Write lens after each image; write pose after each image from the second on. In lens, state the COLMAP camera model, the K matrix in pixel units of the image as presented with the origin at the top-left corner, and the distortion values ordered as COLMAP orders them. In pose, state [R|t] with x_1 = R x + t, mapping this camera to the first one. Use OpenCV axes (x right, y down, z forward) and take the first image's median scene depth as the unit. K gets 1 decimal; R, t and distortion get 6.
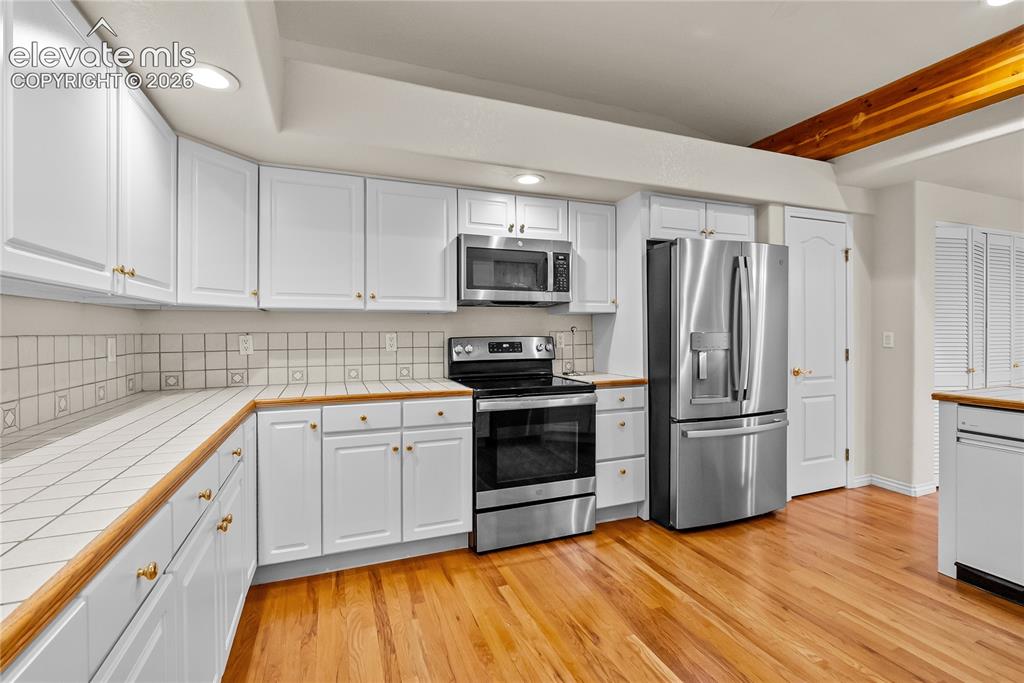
lens RADIAL K [[456.8, 0, 511.7], [0, 456.8, 334.4], [0, 0, 1]] dist [-0.006558, 0.000713]
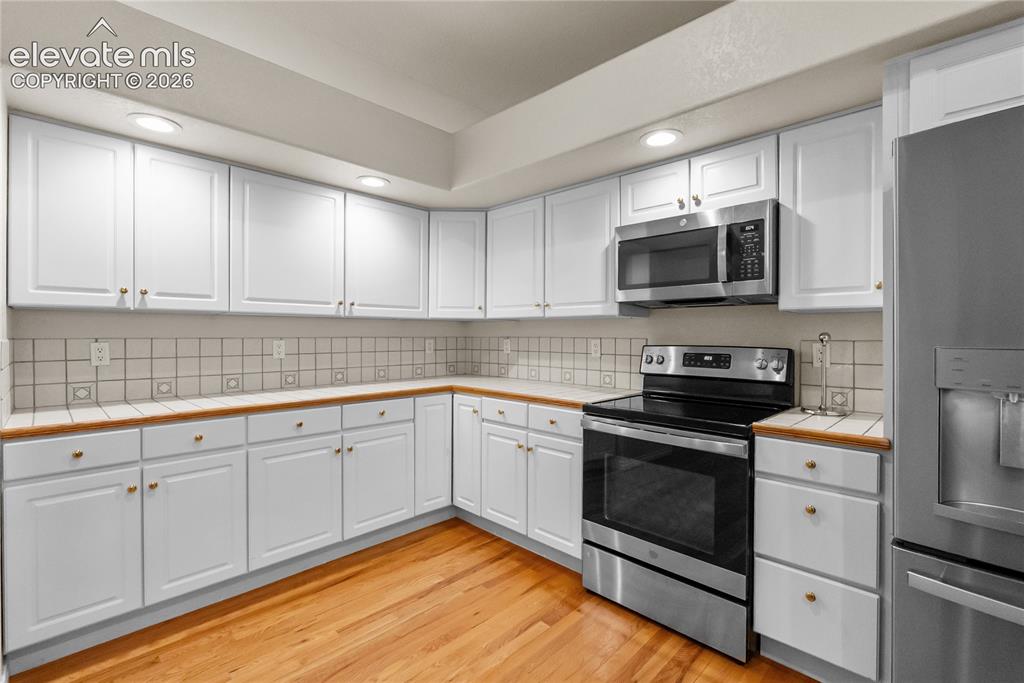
lens RADIAL K [[456.8, 0, 514.7], [0, 456.8, 337.9], [0, 0, 1]] dist [-0.006558, 0.000713]
pose [[0.413030, 0.011991, -0.910639, 0.635031], [-0.015297, 0.999864, 0.006228, -0.010153], [0.910589, 0.011358, 0.413157, 0.475286]]
